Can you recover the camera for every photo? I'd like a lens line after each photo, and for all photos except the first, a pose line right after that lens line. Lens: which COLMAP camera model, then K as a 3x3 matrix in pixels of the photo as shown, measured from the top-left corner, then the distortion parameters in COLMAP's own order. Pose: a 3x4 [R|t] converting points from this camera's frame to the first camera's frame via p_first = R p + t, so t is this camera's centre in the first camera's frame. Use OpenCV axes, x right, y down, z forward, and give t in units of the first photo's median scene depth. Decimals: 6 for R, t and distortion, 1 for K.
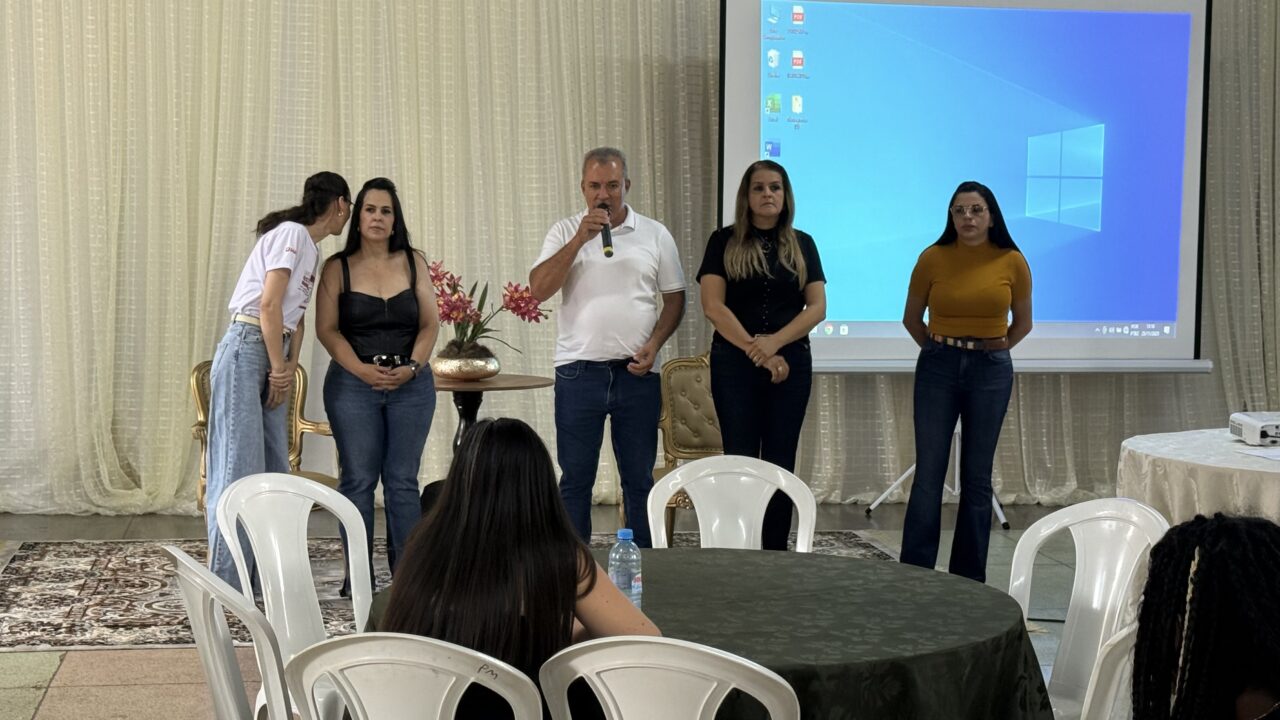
lens RADIAL K [[2115.3, 0, 640.0], [0, 2115.3, 360.0], [0, 0, 1]] dist [0.017293, 0.006335]
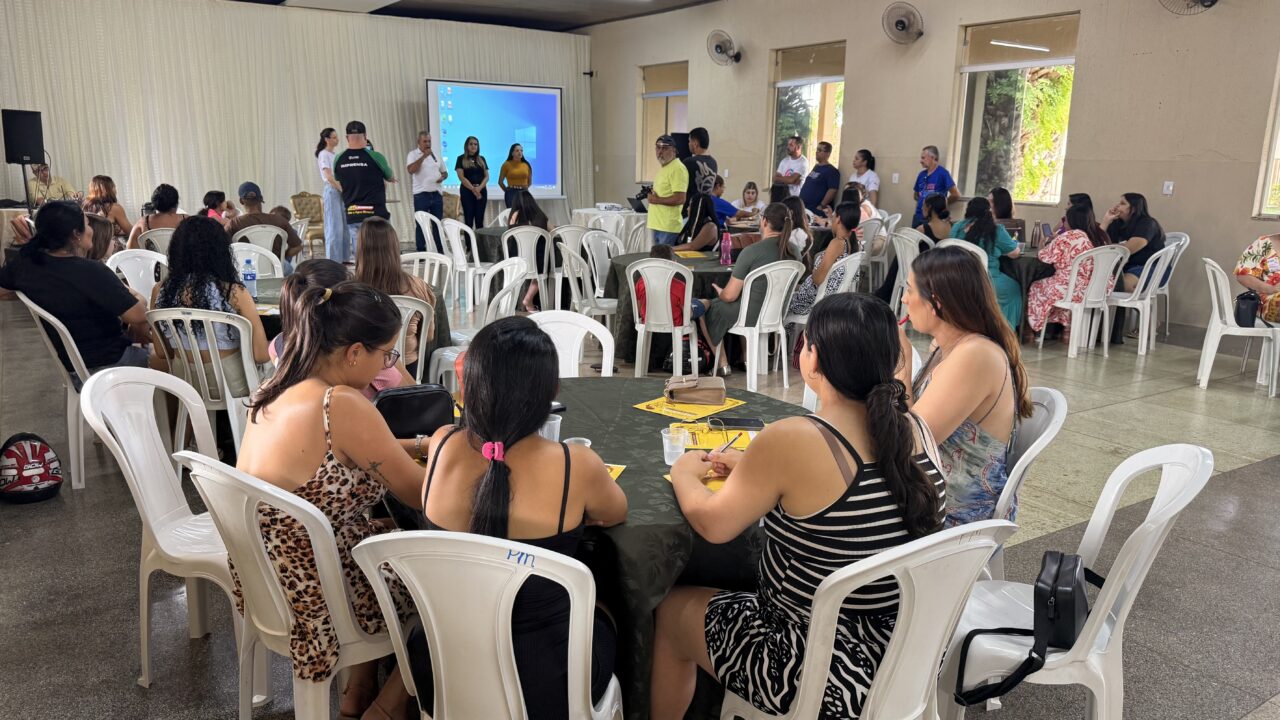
lens RADIAL K [[858.8, 0, 640.0], [0, 858.8, 360.0], [0, 0, 1]] dist [0.000736, 0.000389]
pose [[0.900770, -0.085947, 0.425707, -0.317332], [0.014458, 0.985613, 0.168396, 0.037858], [-0.434056, -0.145532, 0.889054, -0.464999]]
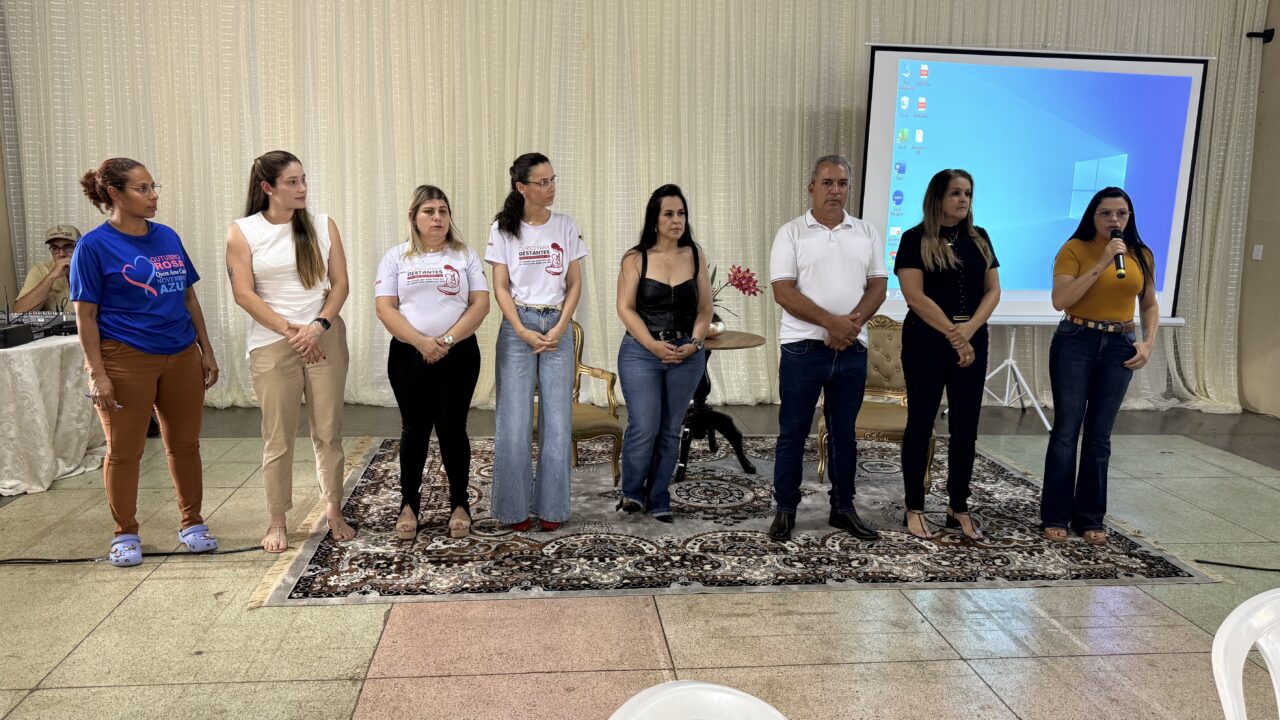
lens RADIAL K [[982.9, 0, 640.9], [0, 982.9, 393.7], [0, 0, 1]] dist [0.091193, -0.153923]
pose [[0.997868, 0.023066, -0.061046, -0.081010], [-0.016126, 0.993596, 0.111837, -0.024758], [0.063235, -0.110615, 0.991850, 0.368877]]
